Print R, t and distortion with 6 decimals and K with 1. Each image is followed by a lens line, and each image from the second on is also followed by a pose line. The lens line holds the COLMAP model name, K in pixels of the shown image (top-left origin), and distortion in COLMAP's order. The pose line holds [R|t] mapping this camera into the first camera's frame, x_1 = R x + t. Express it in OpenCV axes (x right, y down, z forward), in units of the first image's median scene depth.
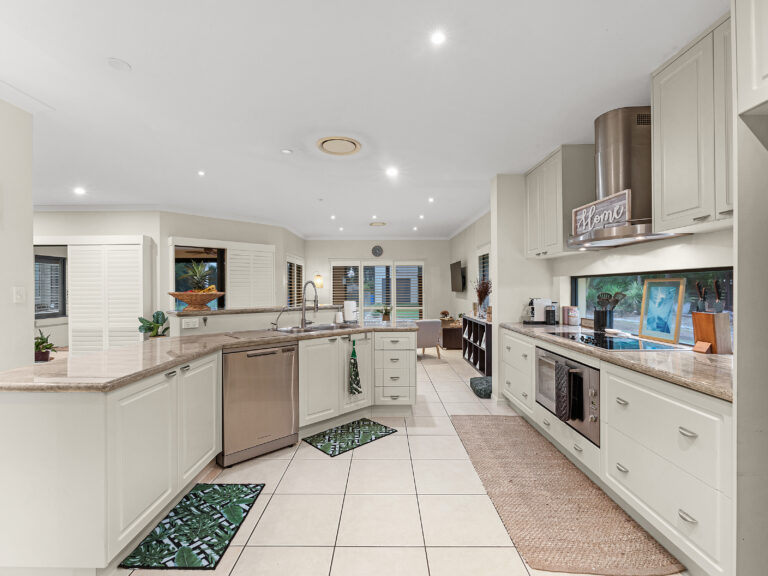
lens RADIAL K [[353.6, 0, 384.0], [0, 353.6, 288.0], [0, 0, 1]] dist [-0.004112, -0.000767]
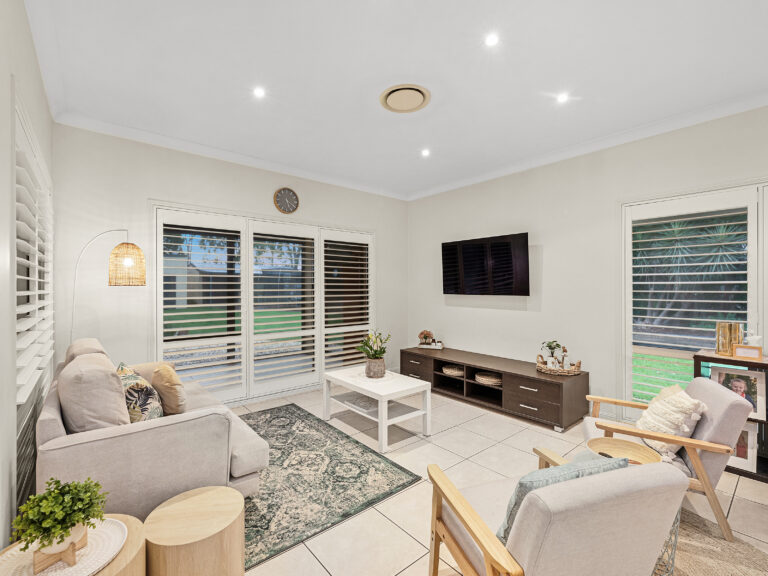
lens RADIAL K [[345.6, 0, 384.0], [0, 345.6, 288.0], [0, 0, 1]] dist [-0.000715, 0.000204]
pose [[0.756637, -0.001229, 0.653834, -0.636333], [-0.000922, 0.999995, 0.002948, -0.002451], [-0.653834, -0.002833, 0.756633, 1.949274]]
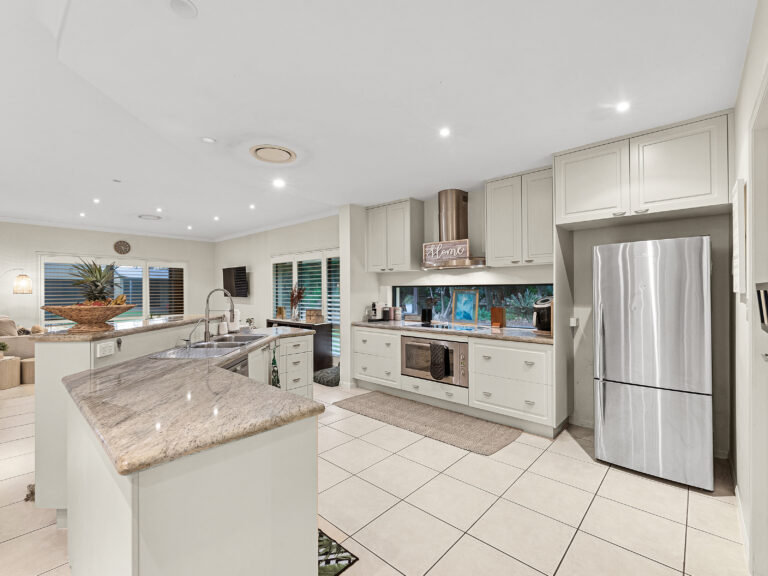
lens RADIAL K [[345.6, 0, 384.0], [0, 345.6, 288.0], [0, 0, 1]] dist [-0.000715, 0.000204]
pose [[0.670214, 0.006643, 0.742138, -0.640236], [0.000167, 0.999959, -0.009101, -0.014953], [-0.742168, 0.006224, 0.670185, 0.115379]]
